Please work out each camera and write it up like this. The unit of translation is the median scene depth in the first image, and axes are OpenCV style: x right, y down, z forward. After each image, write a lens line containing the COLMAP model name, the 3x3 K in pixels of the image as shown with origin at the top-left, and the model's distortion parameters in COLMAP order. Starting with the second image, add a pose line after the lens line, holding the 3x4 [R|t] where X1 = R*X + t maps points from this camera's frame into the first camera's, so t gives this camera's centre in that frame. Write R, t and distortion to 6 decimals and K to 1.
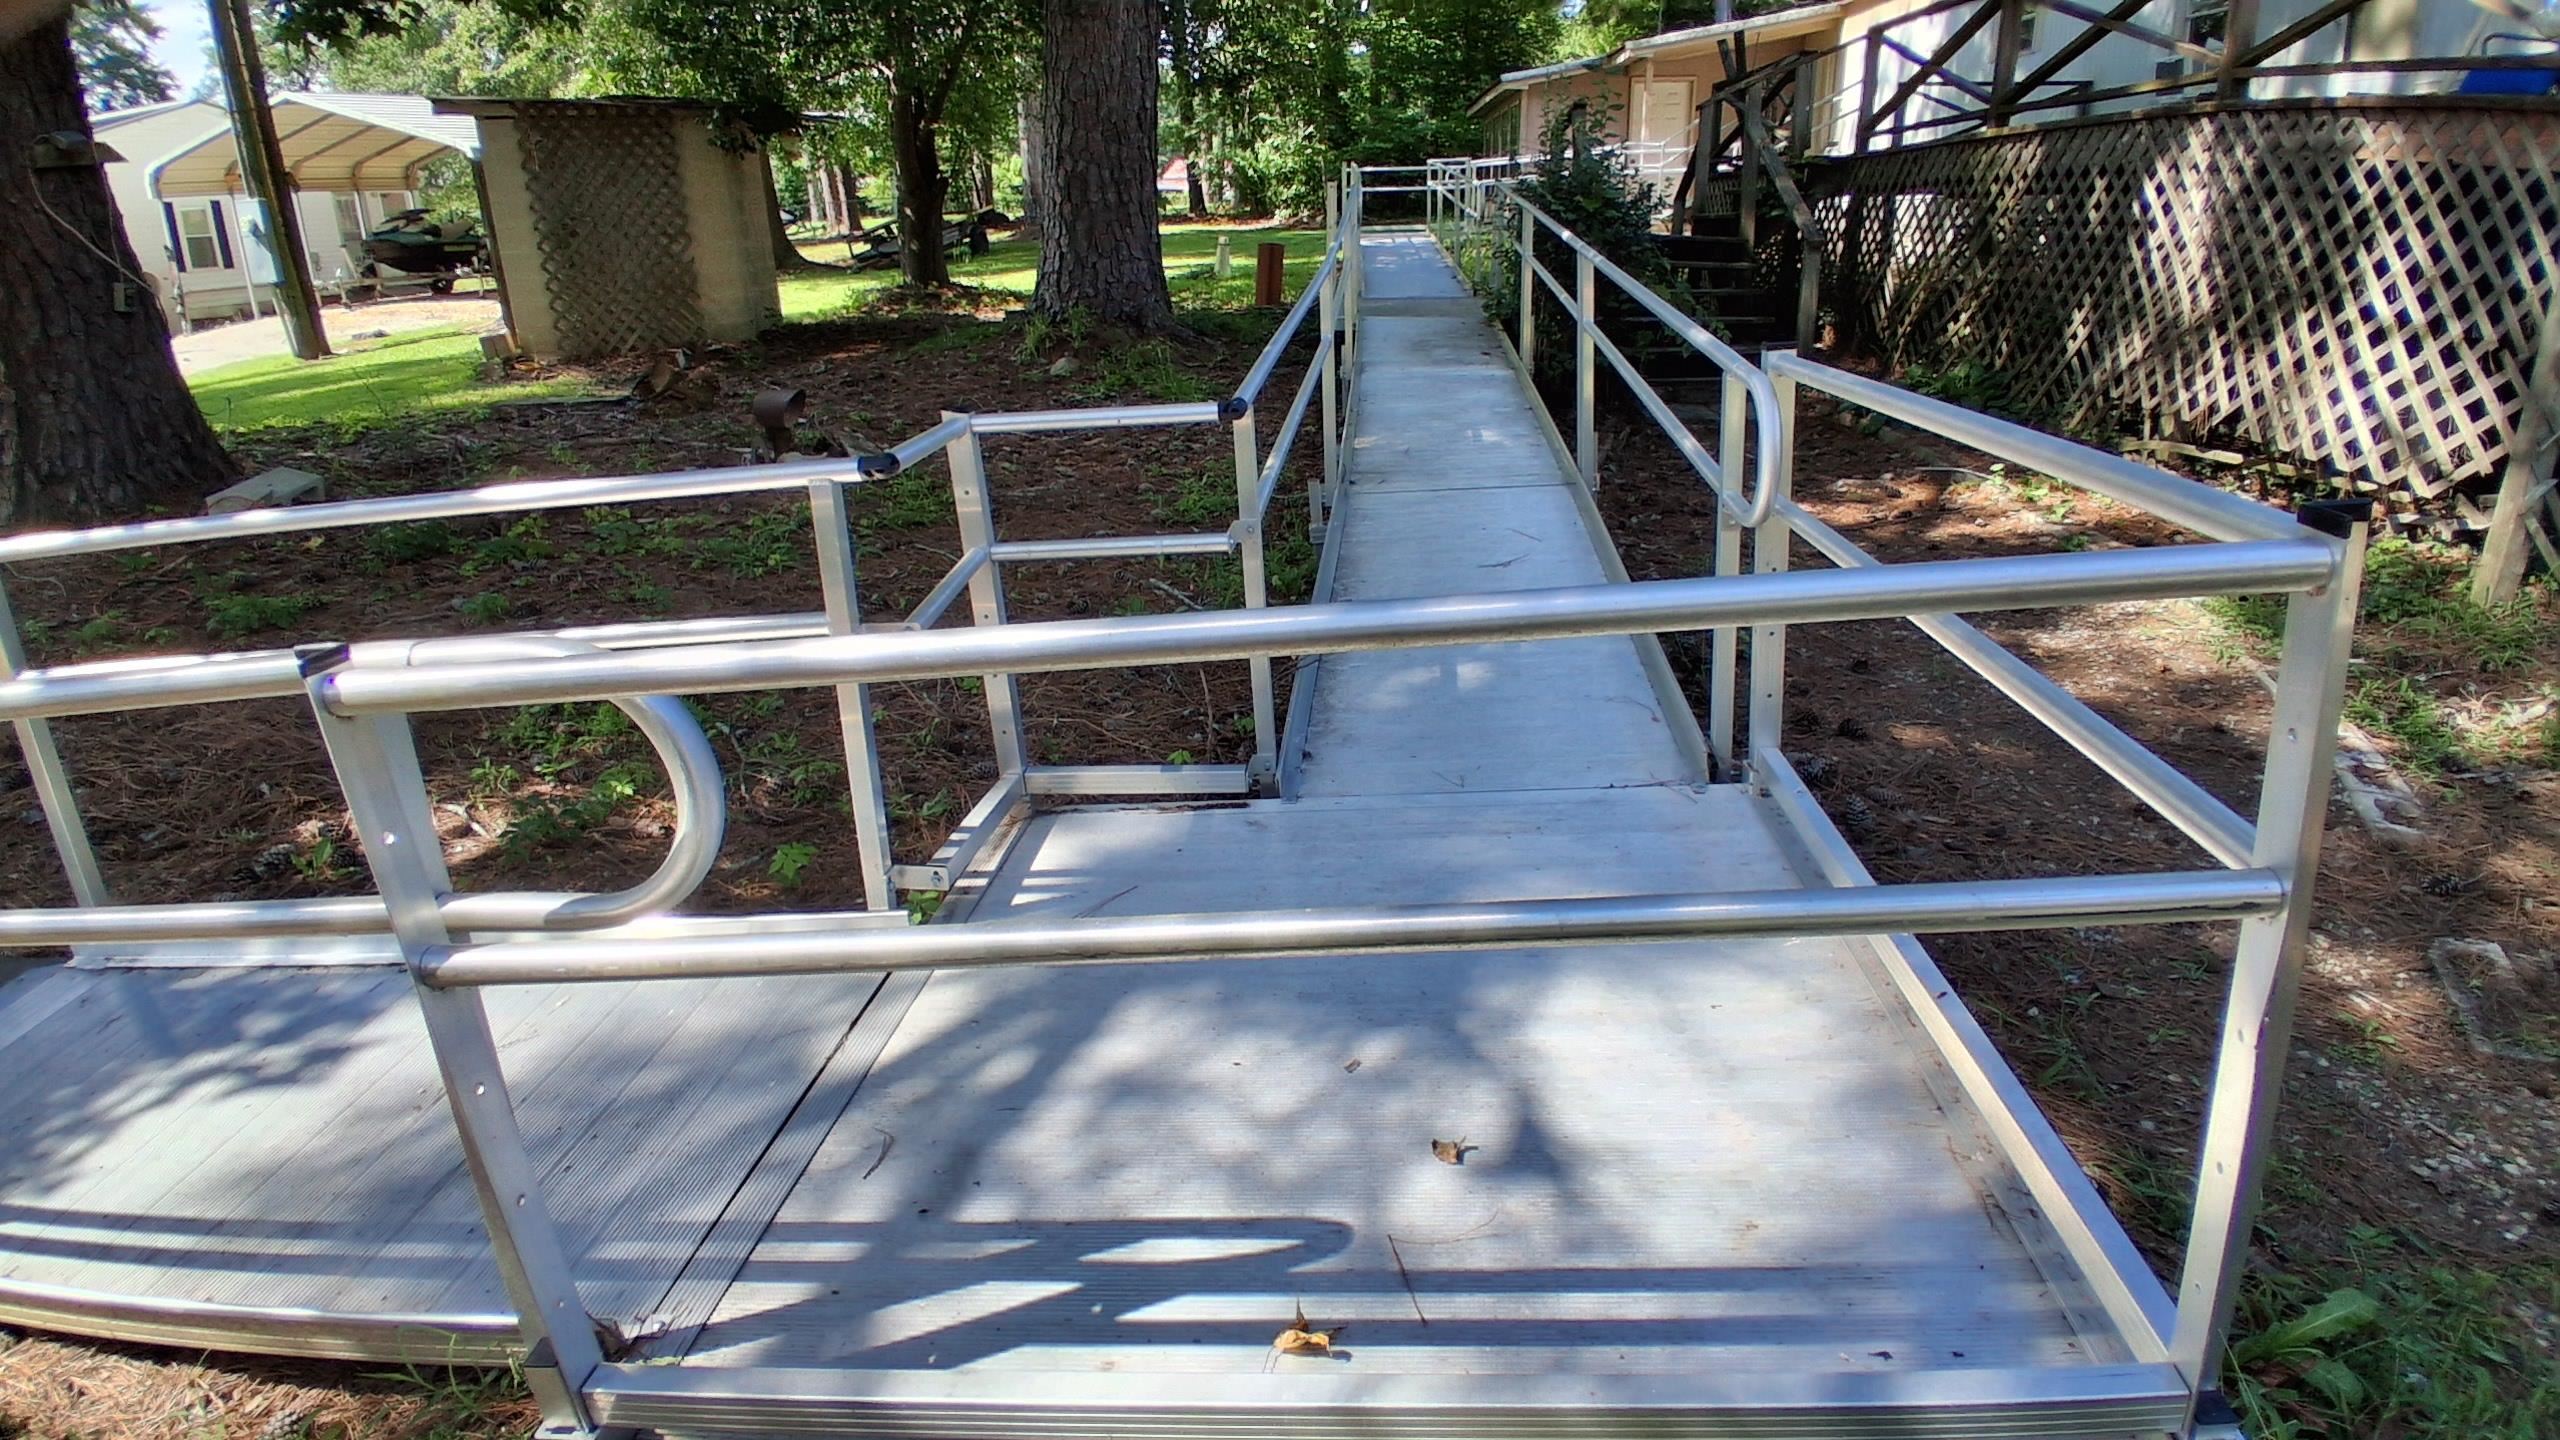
lens RADIAL K [[1313.0, 0, 1246.9], [0, 1313.0, 692.1], [0, 0, 1]] dist [-0.004349, -0.041976]
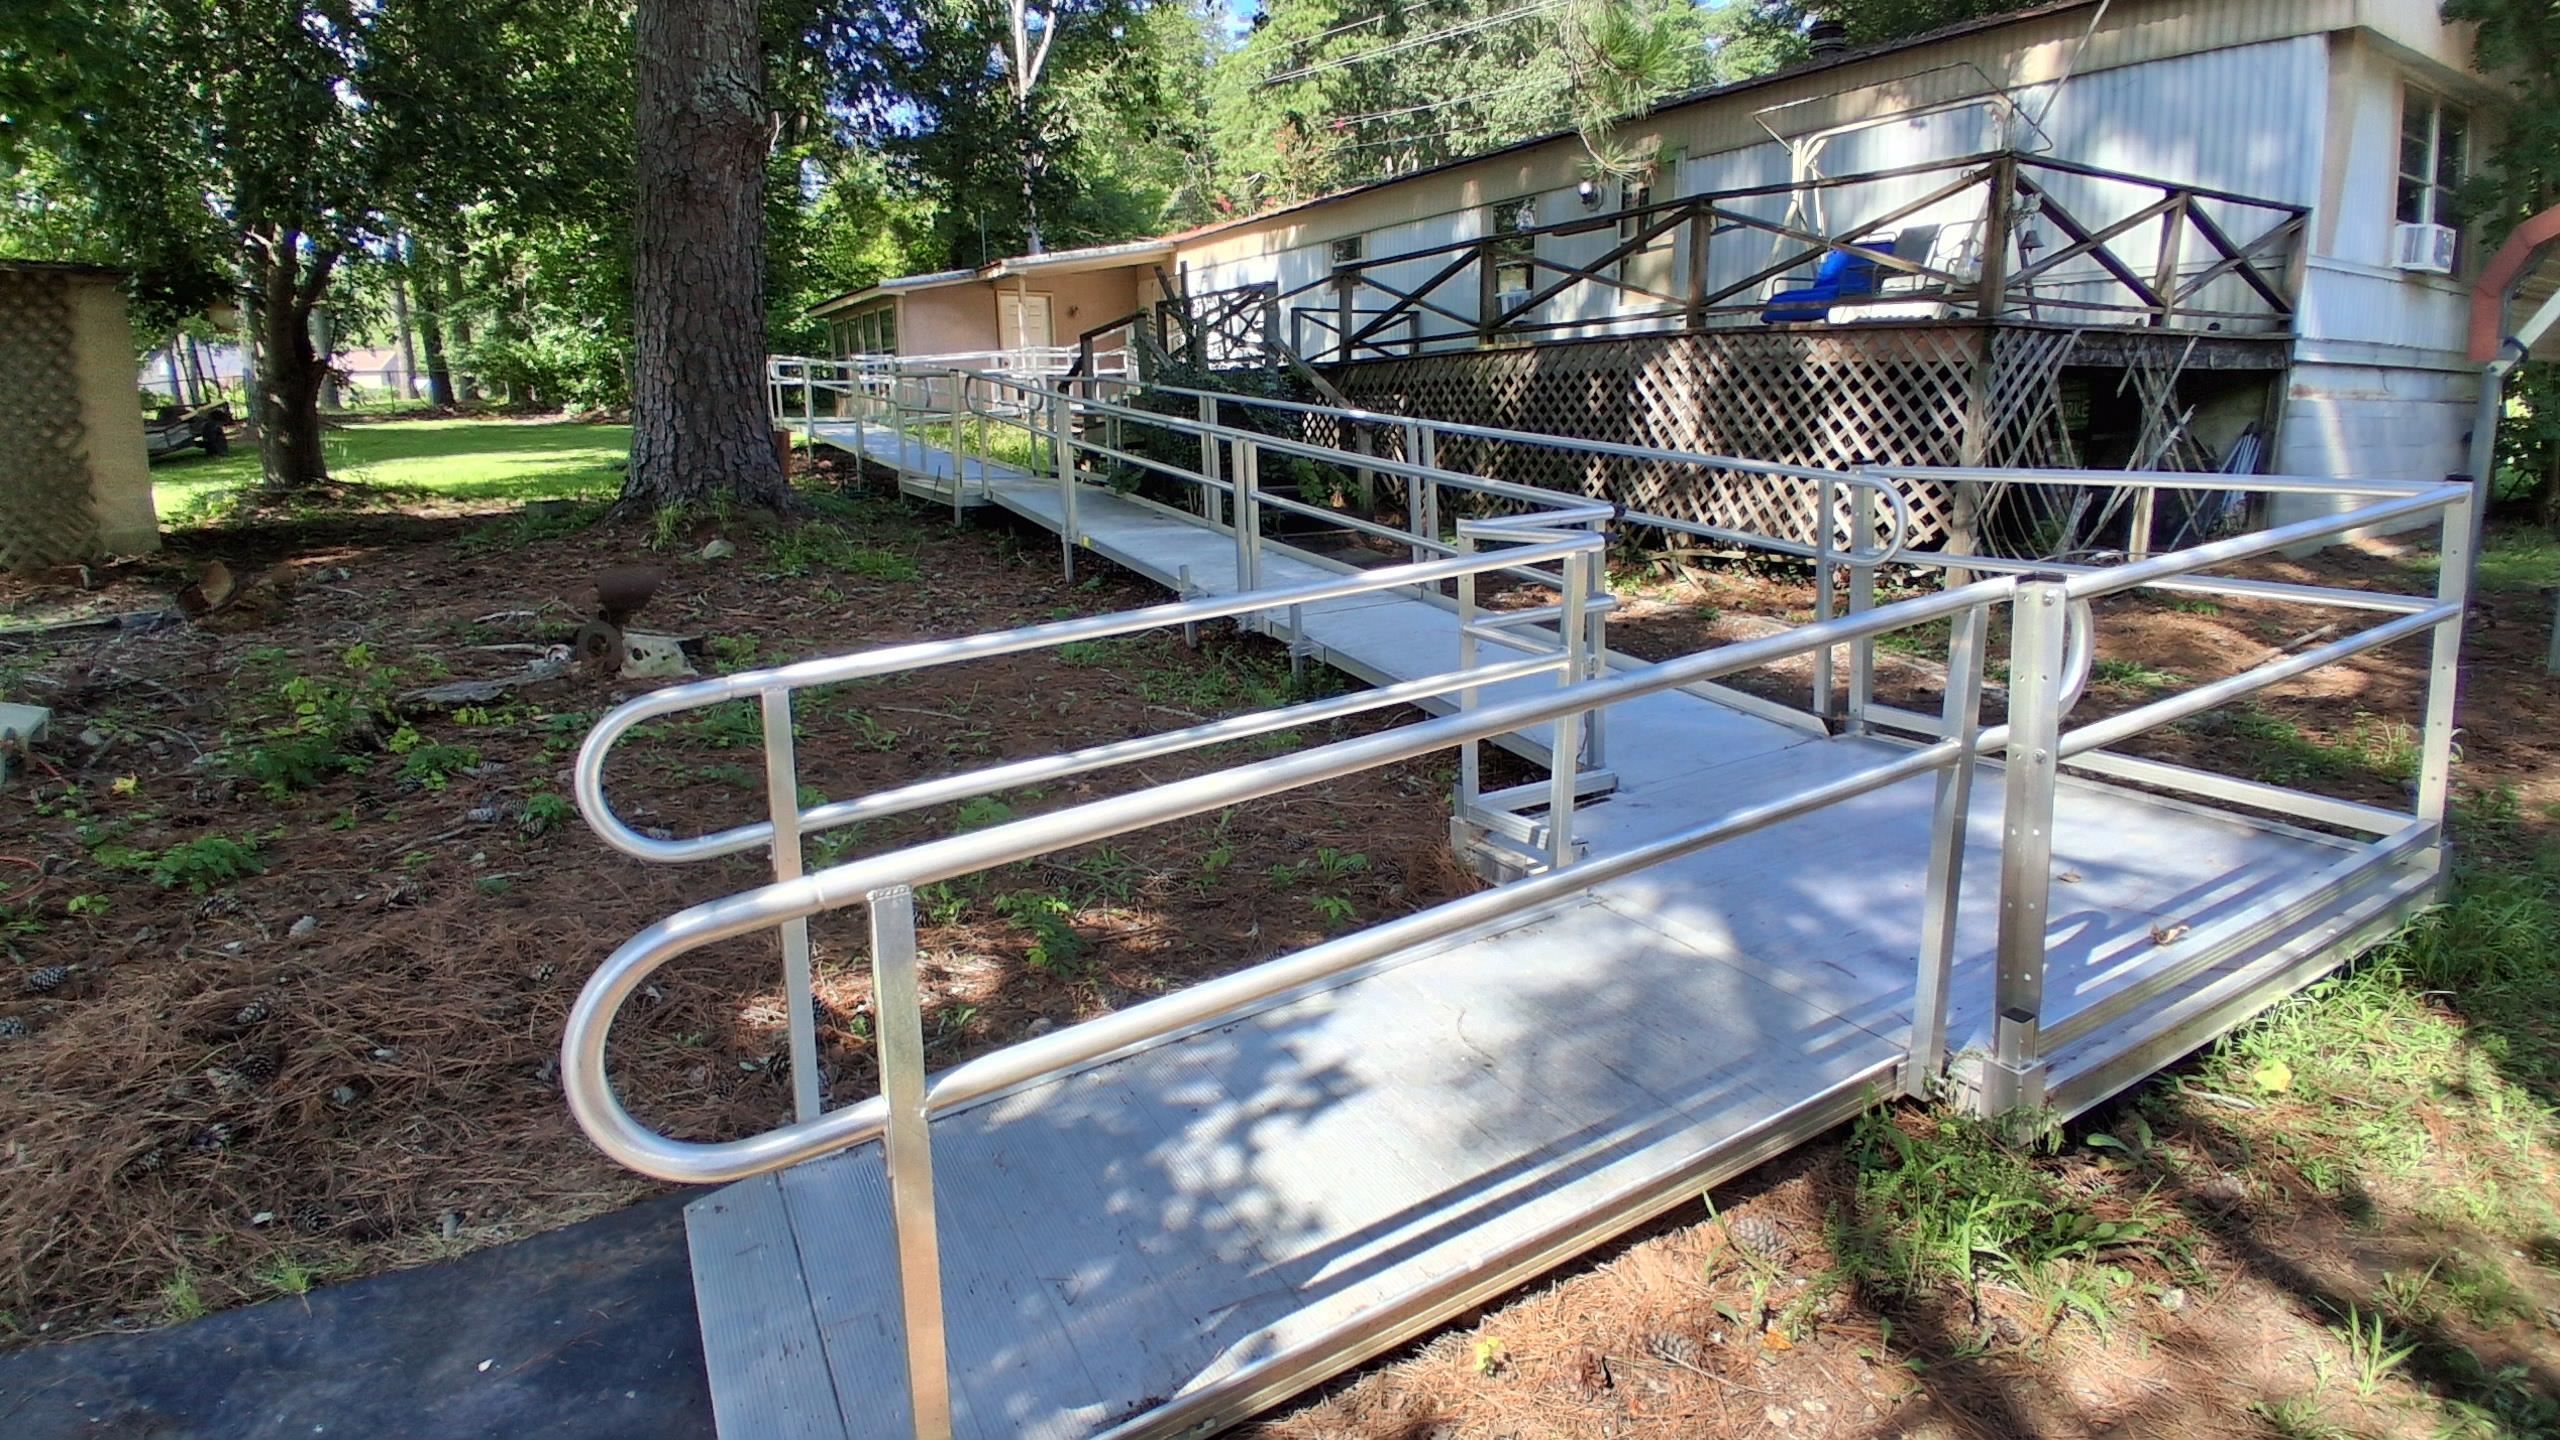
lens RADIAL K [[1313.0, 0, 1290.7], [0, 1313.0, 707.3], [0, 0, 1]] dist [-0.004349, -0.041976]
pose [[0.827536, -0.109237, 0.550683, -0.640005], [0.180932, 0.980445, -0.077407, 0.025114], [-0.531459, 0.163694, 0.831117, 0.015836]]
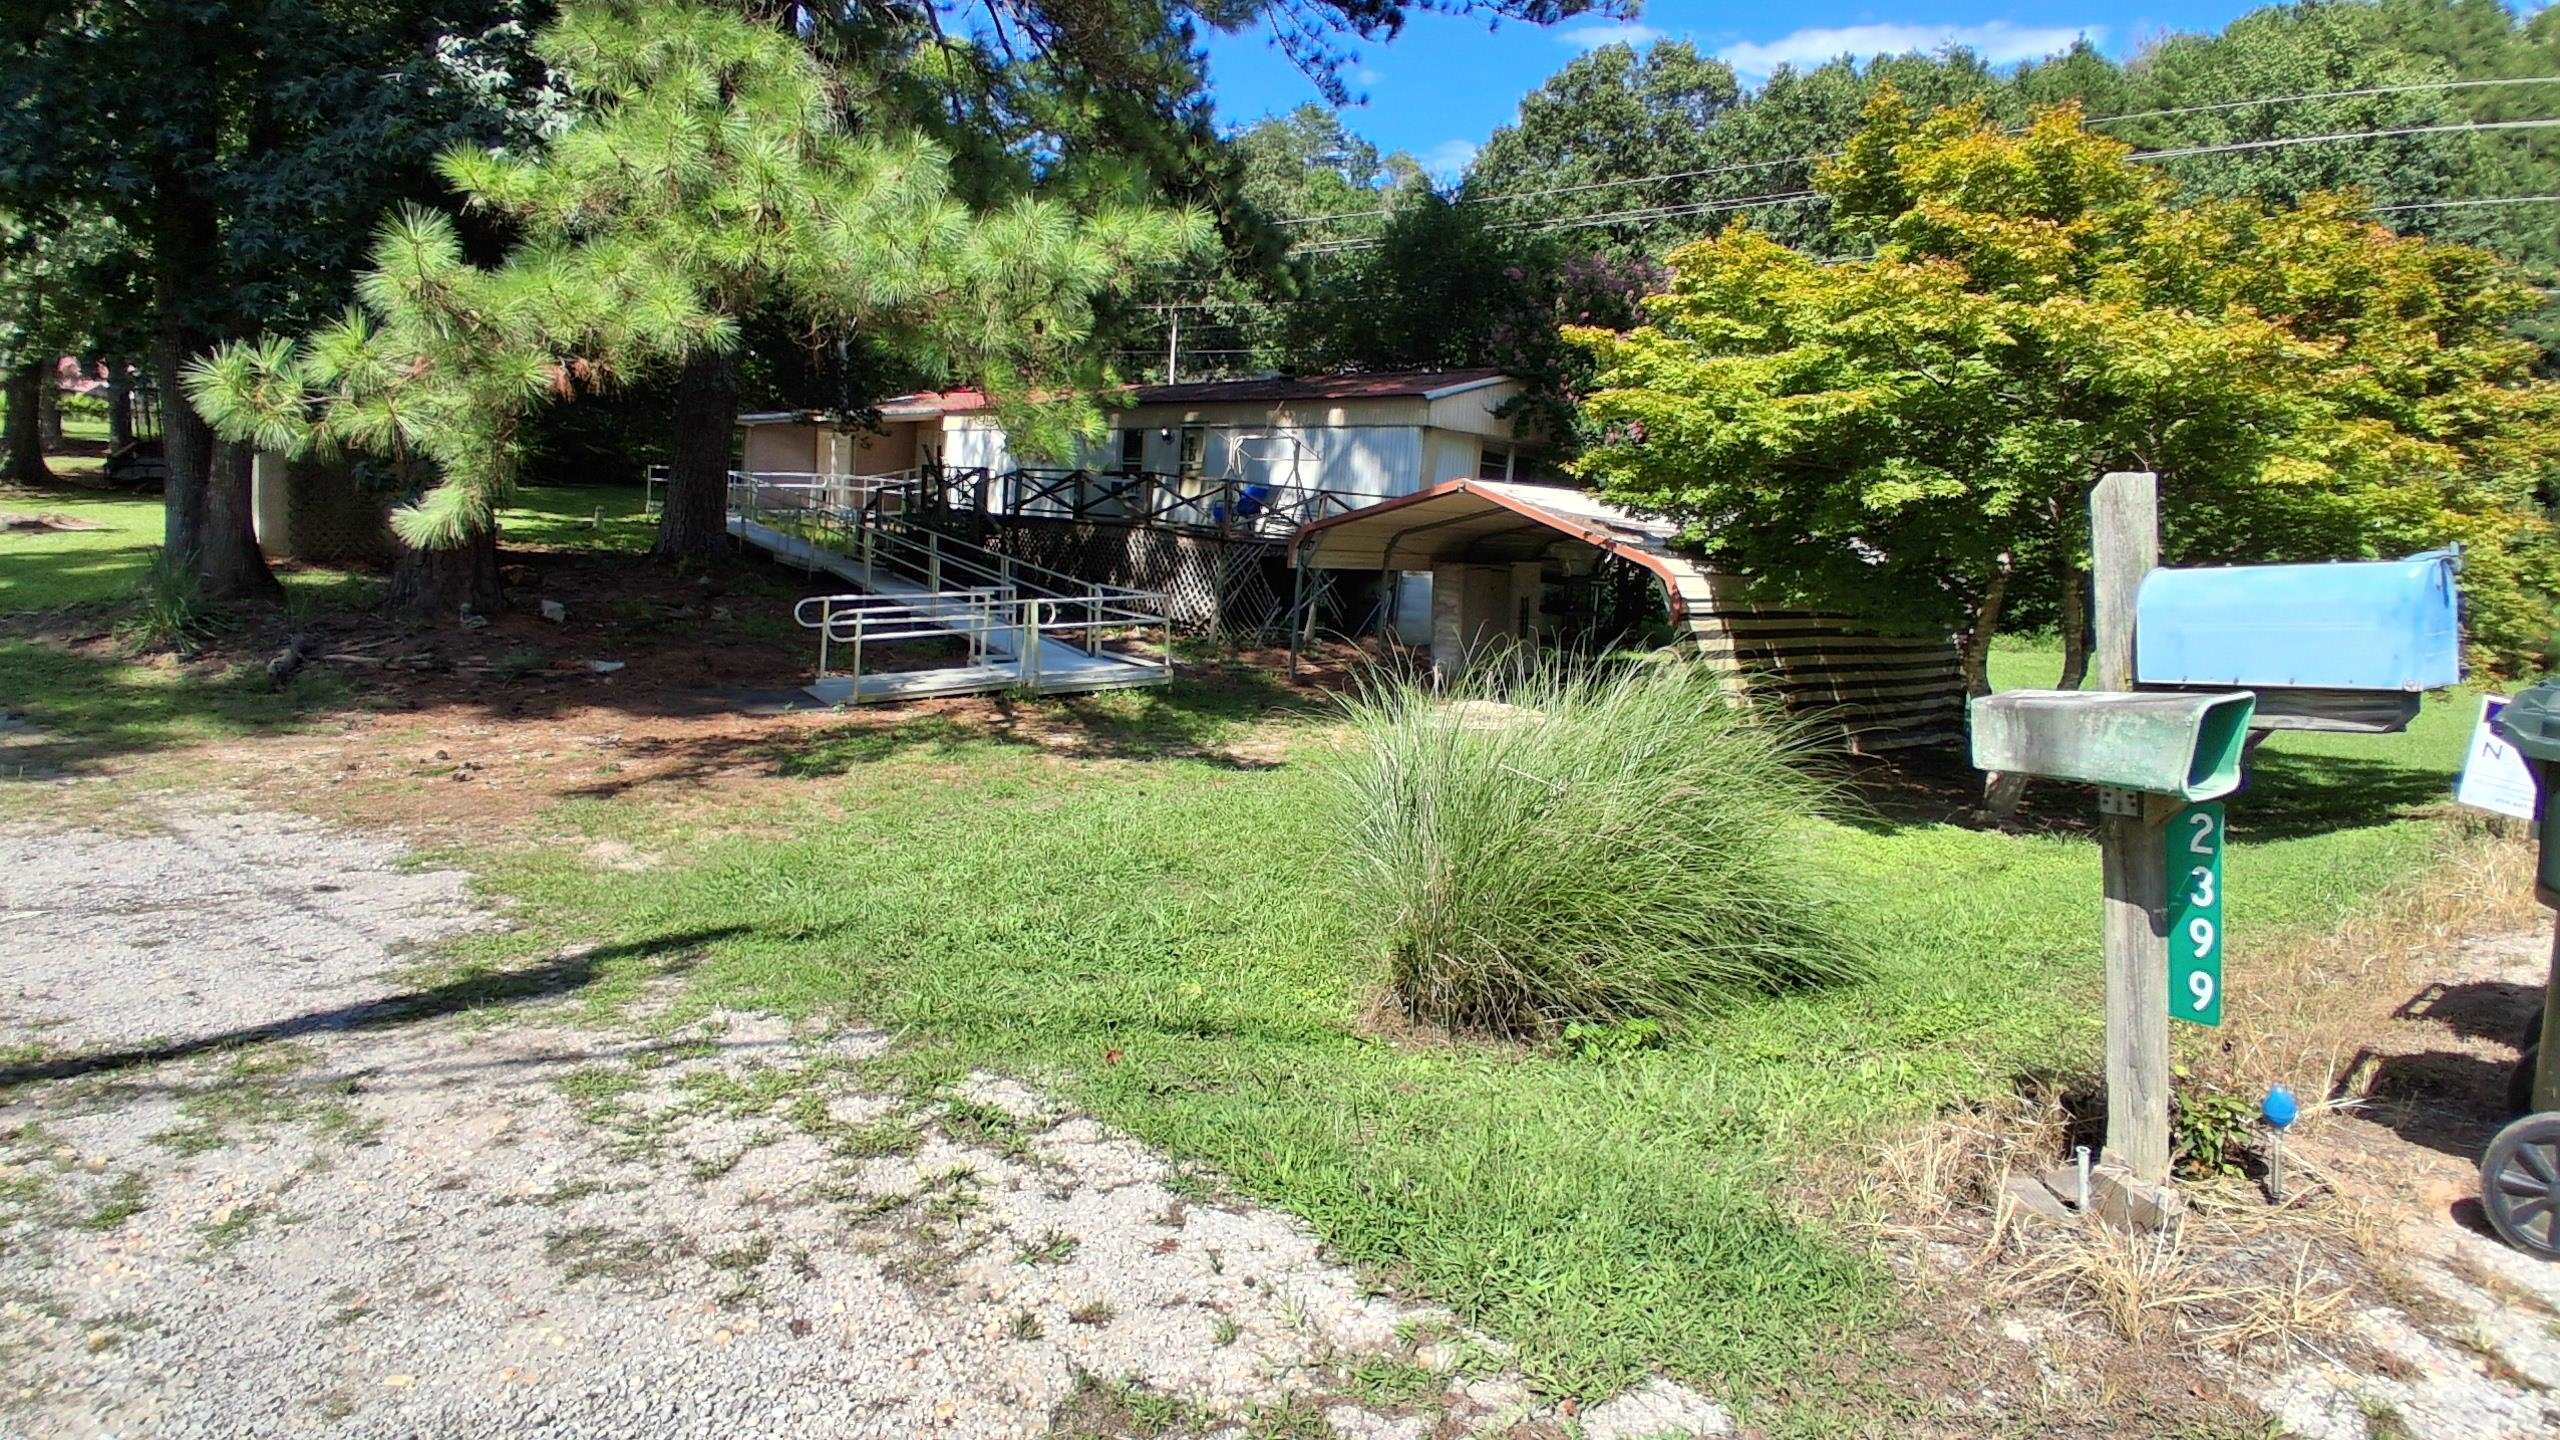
lens RADIAL K [[1313.0, 0, 1285.4], [0, 1313.0, 709.2], [0, 0, 1]] dist [-0.004349, -0.041976]
pose [[0.724922, -0.010016, 0.688759, -1.800194], [0.131779, 0.983443, -0.124396, 0.679056], [-0.676109, 0.180941, 0.714239, -2.202912]]
